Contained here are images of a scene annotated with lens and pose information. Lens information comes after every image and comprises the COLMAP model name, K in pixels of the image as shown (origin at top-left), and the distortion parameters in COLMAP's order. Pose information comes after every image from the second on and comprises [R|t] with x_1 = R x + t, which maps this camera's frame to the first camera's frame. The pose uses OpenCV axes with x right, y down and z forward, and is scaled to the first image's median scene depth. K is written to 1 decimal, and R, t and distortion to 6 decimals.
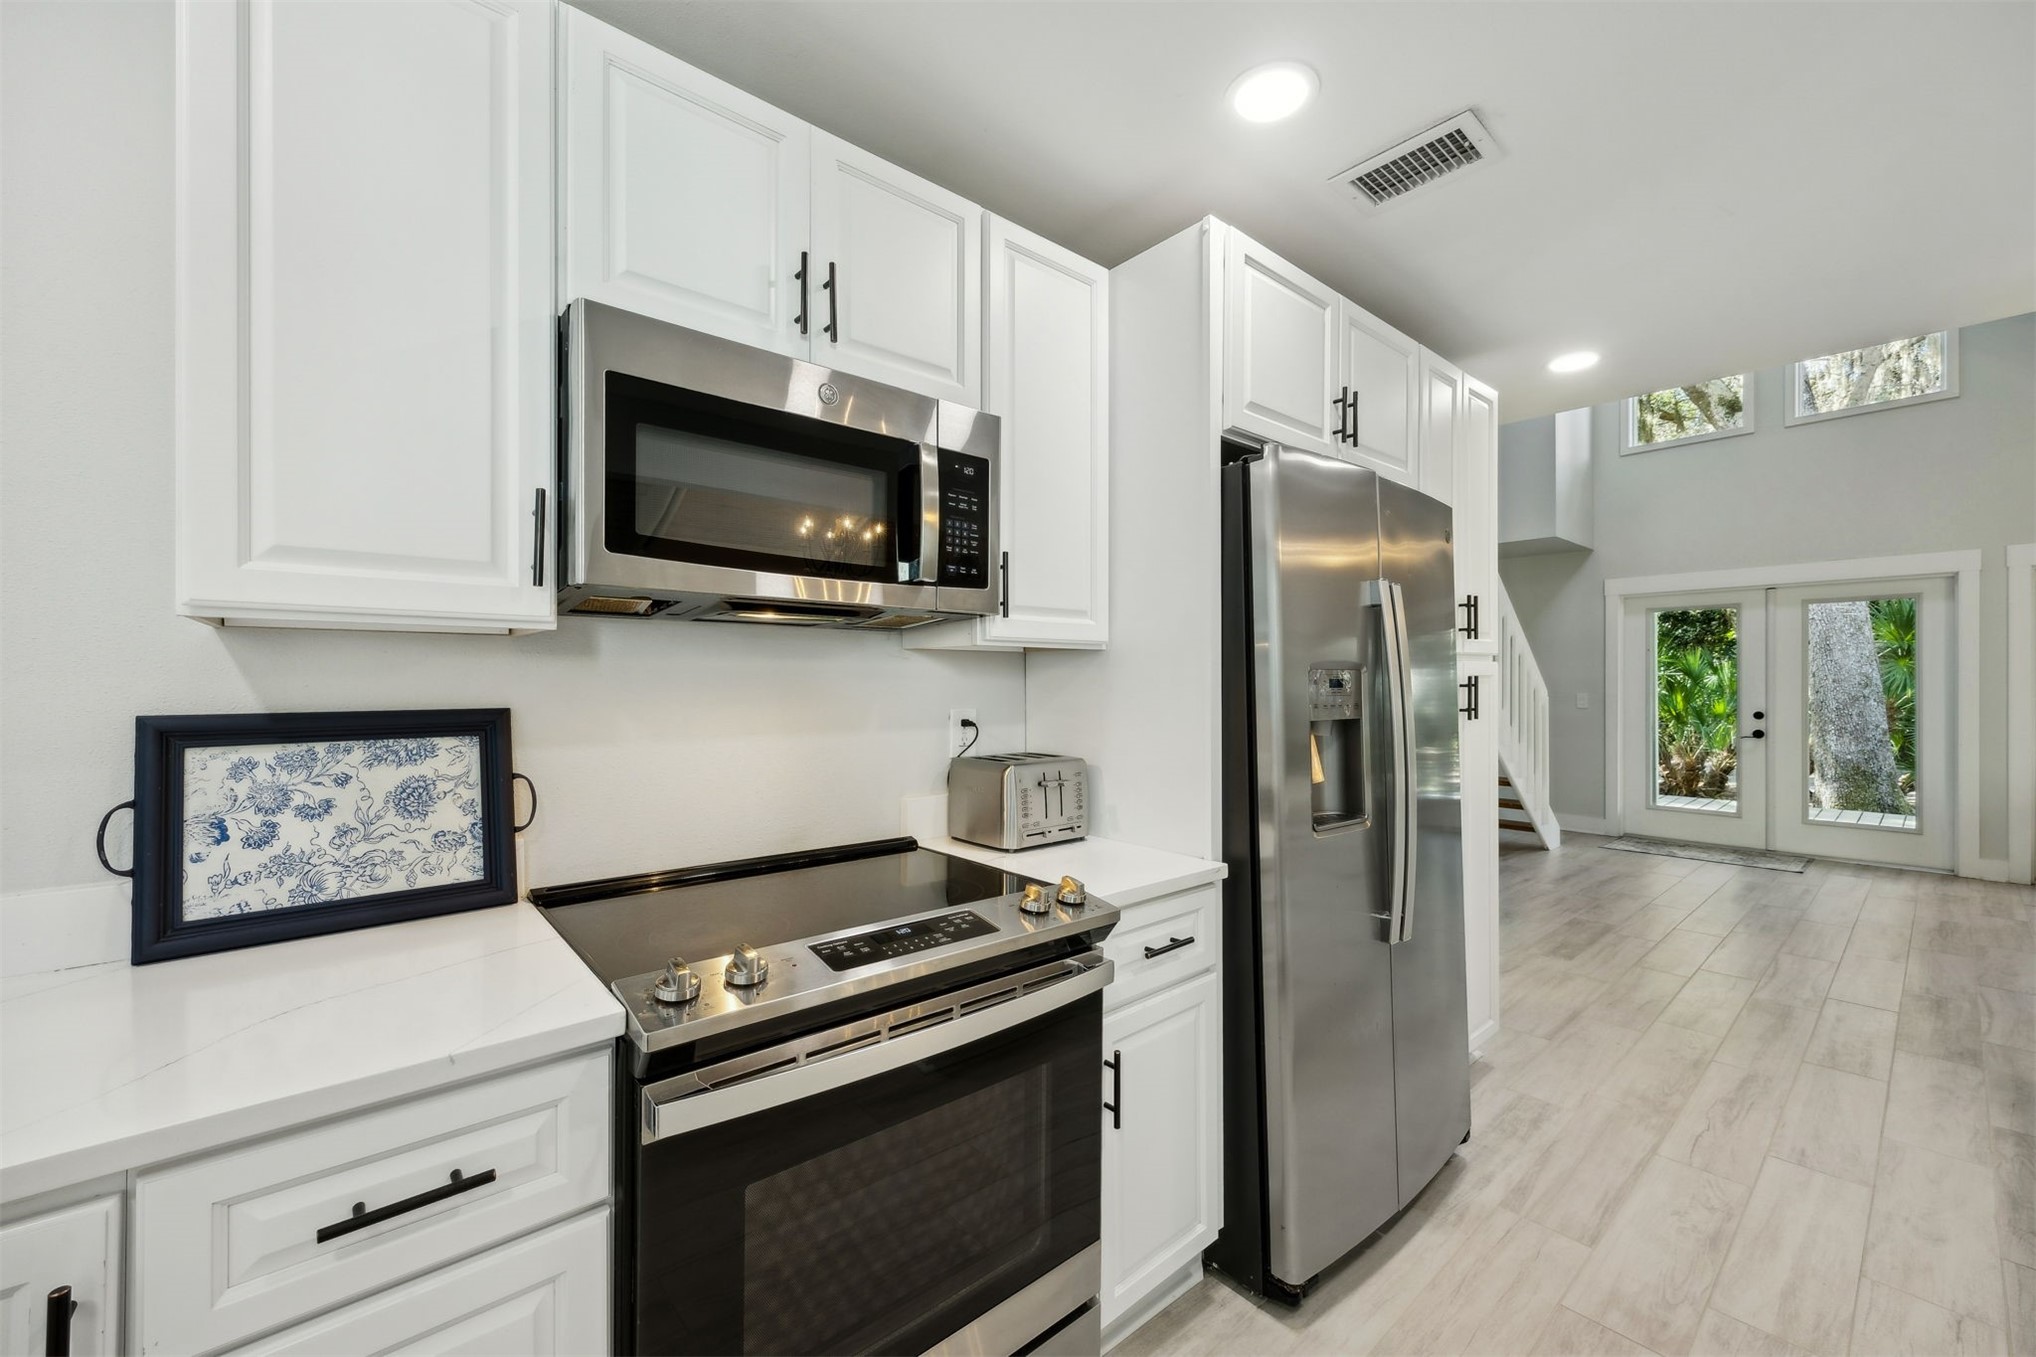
lens RADIAL K [[782.6, 0, 1020.8], [0, 782.6, 678.9], [0, 0, 1]] dist [0.003490, -0.001790]
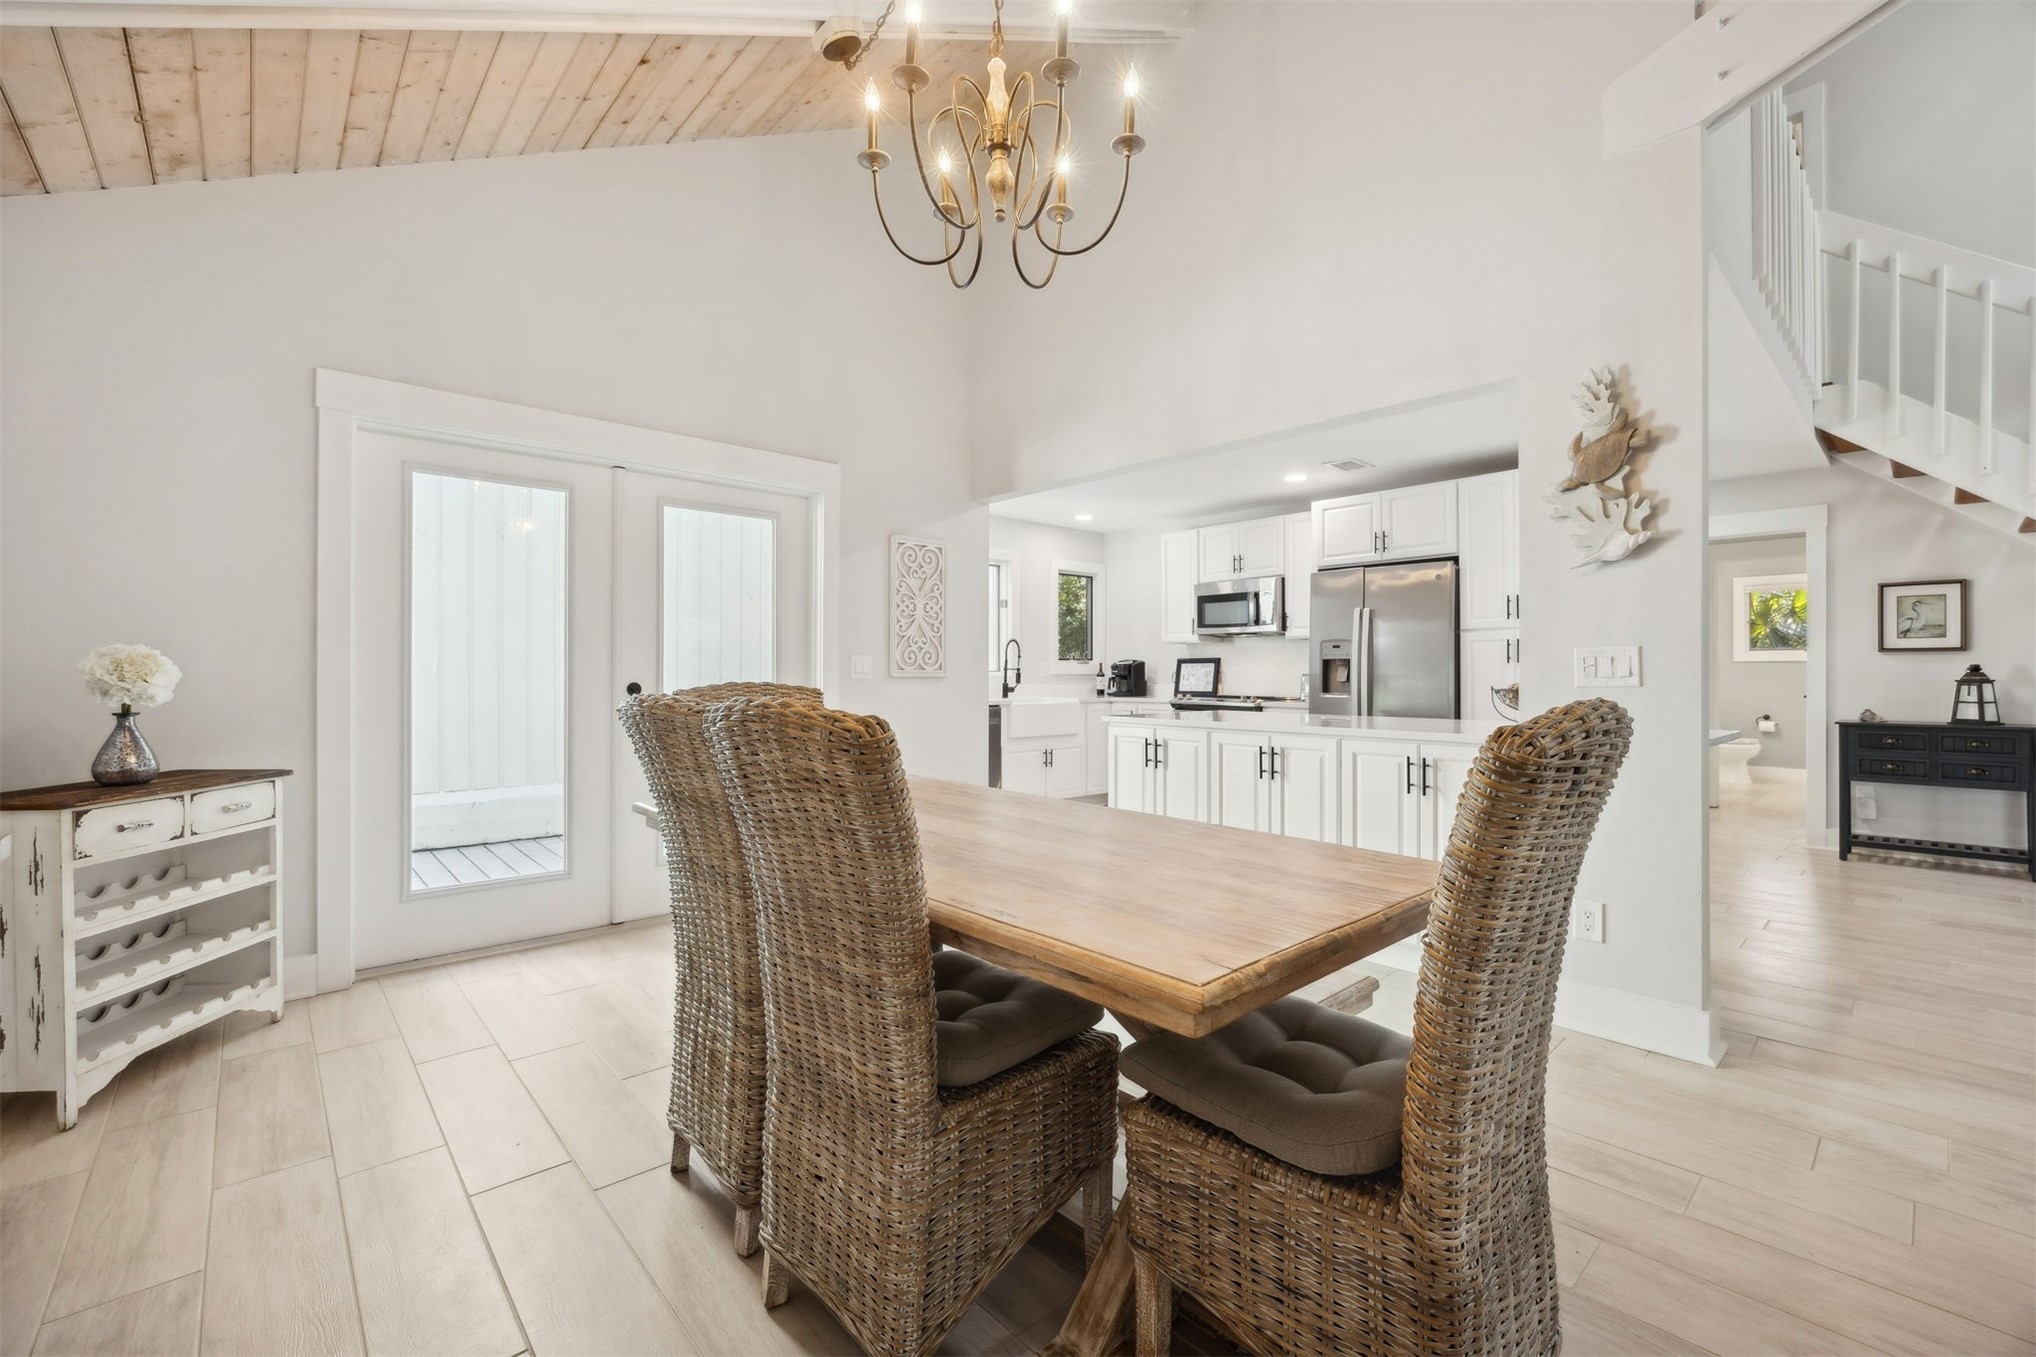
lens RADIAL K [[845.0, 0, 1017.9], [0, 845.0, 672.9], [0, 0, 1]] dist [-0.015807, 0.002529]
pose [[0.030691, -0.000221, -0.999529, 4.772950], [0.004112, 0.999992, -0.000095, 0.134047], [0.999520, -0.004107, 0.030692, -0.414149]]
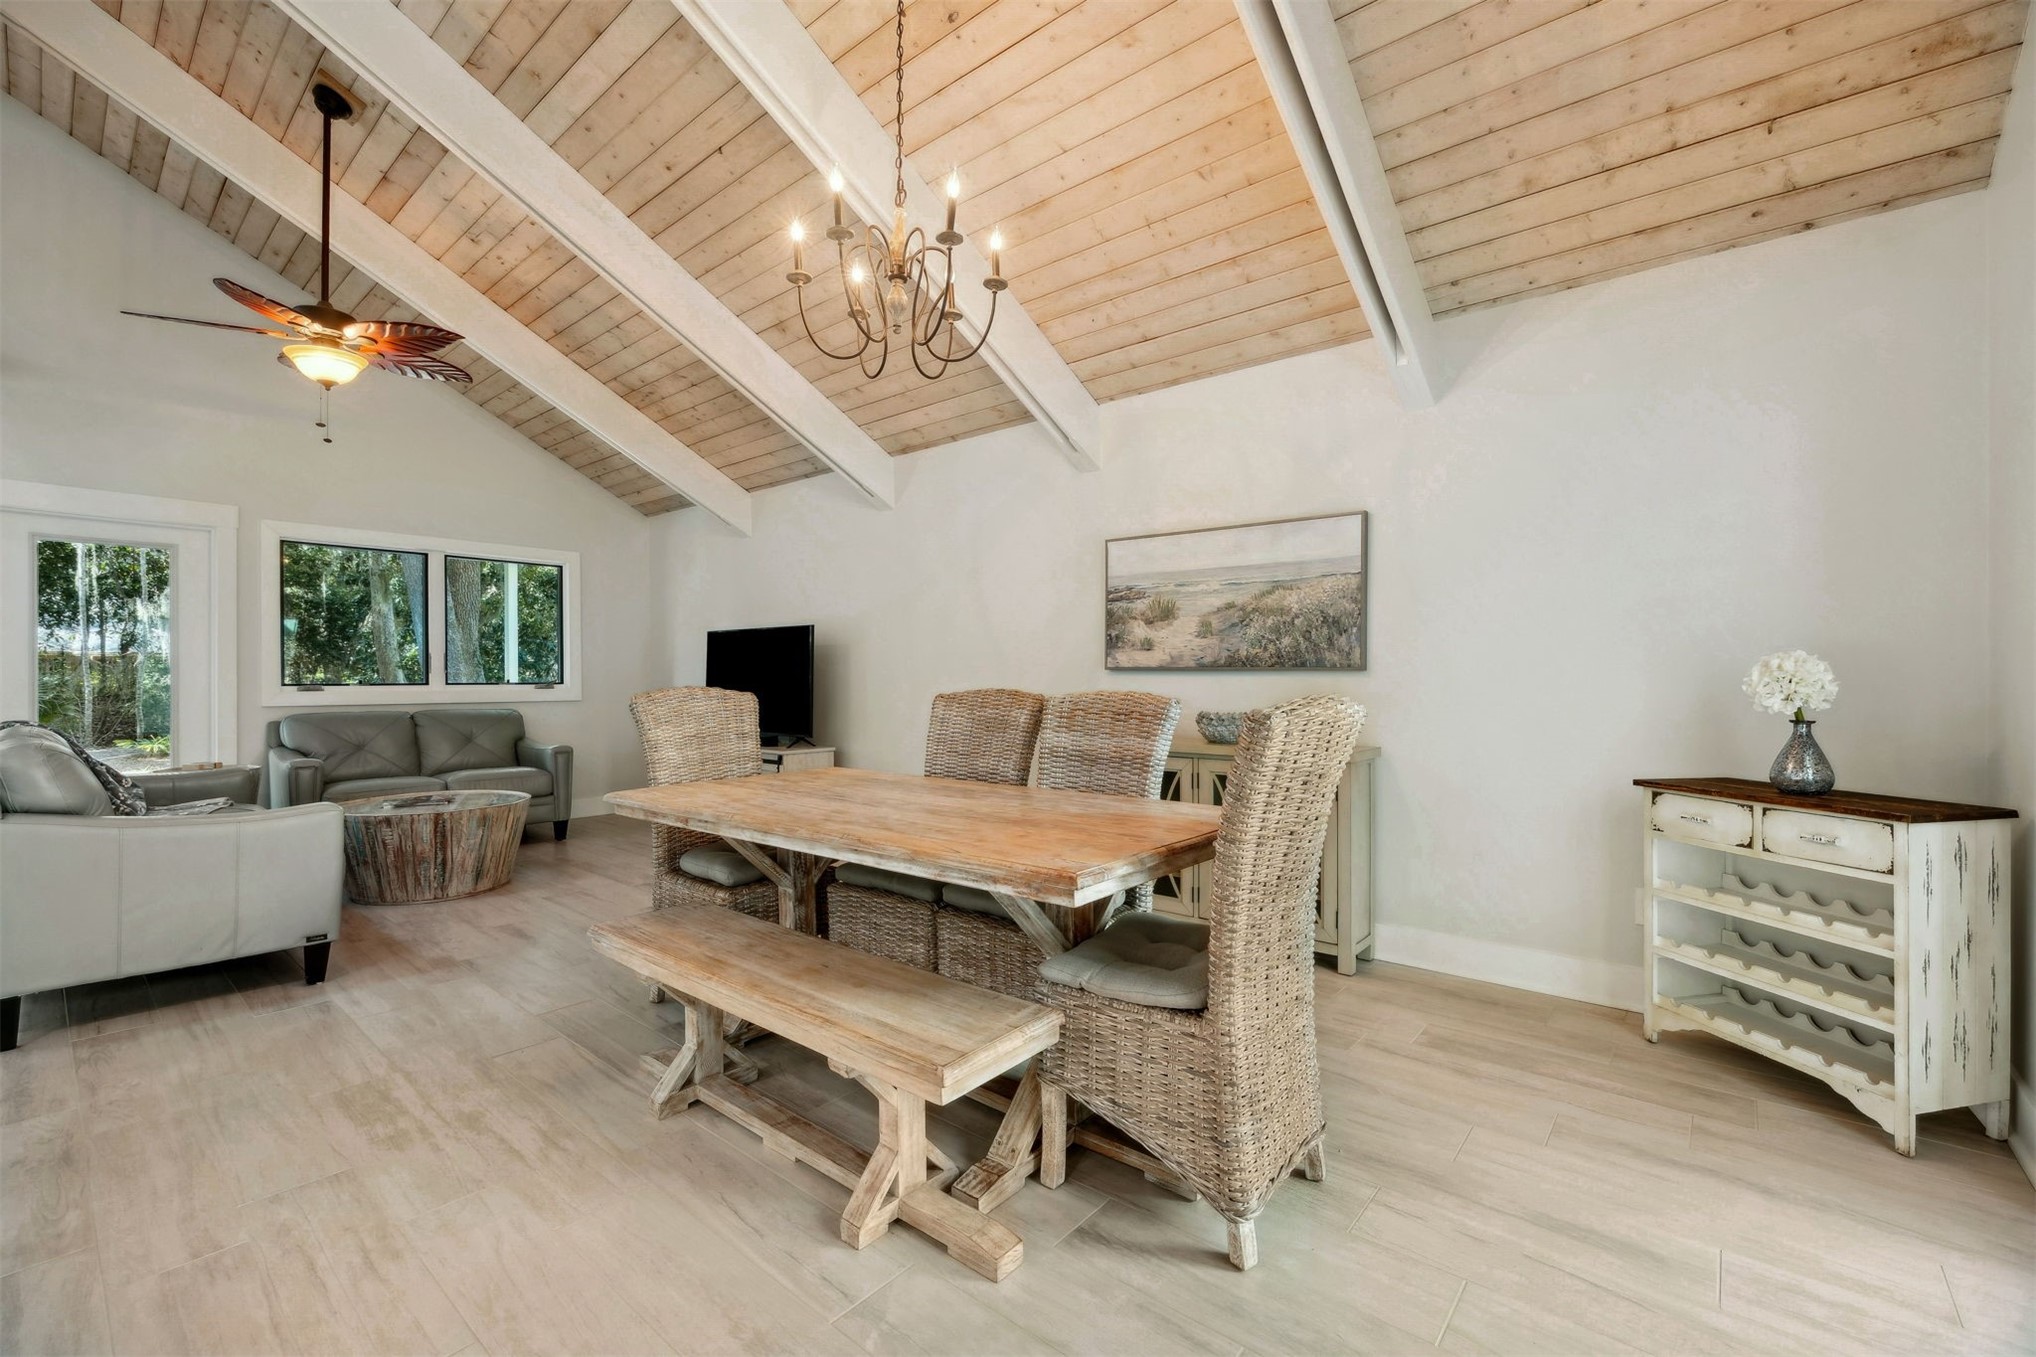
lens RADIAL K [[857.4, 0, 1013.8], [0, 857.4, 687.7], [0, 0, 1]] dist [-0.014645, 0.000174]
pose [[-0.158655, -0.009872, 0.987285, 1.370178], [-0.006641, 0.999938, 0.008931, 0.137425], [-0.987312, -0.005140, -0.158710, -0.345748]]
